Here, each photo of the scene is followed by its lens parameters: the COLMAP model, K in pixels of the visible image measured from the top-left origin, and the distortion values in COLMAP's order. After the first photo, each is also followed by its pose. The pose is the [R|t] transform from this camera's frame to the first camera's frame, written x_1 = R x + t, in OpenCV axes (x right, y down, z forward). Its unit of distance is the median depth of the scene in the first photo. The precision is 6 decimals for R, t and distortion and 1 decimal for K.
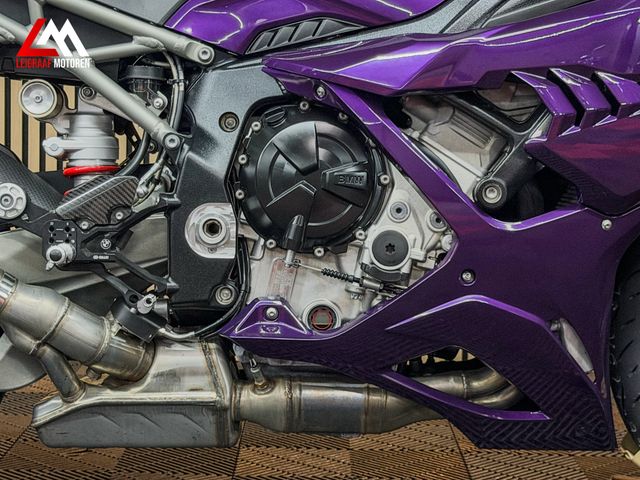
lens RADIAL K [[1430.6, 0, 320.0], [0, 1430.6, 240.0], [0, 0, 1]] dist [0.089618, 0.351925]
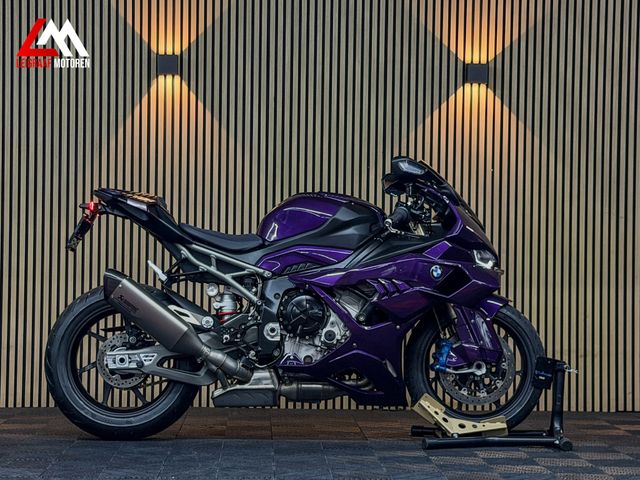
lens RADIAL K [[1401.3, 0, 320.0], [0, 1401.3, 240.0], [0, 0, 1]] dist [0.096294, 0.357581]
pose [[0.999003, -0.010536, 0.043373, -0.101468], [0.015837, 0.992186, -0.123756, 0.173438], [-0.041730, 0.124320, 0.991364, -2.023999]]
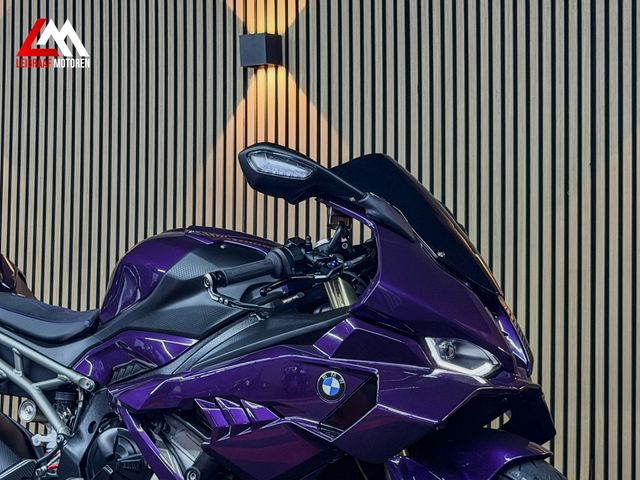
lens RADIAL K [[1431.8, 0, 349.3], [0, 1431.8, 239.7], [0, 0, 1]] dist [0.080088, 0.455336]
pose [[0.860156, -0.048016, -0.507767, 1.031046], [-0.049950, 0.982842, -0.177557, -0.016166], [0.507580, 0.178089, 0.842999, -0.267341]]
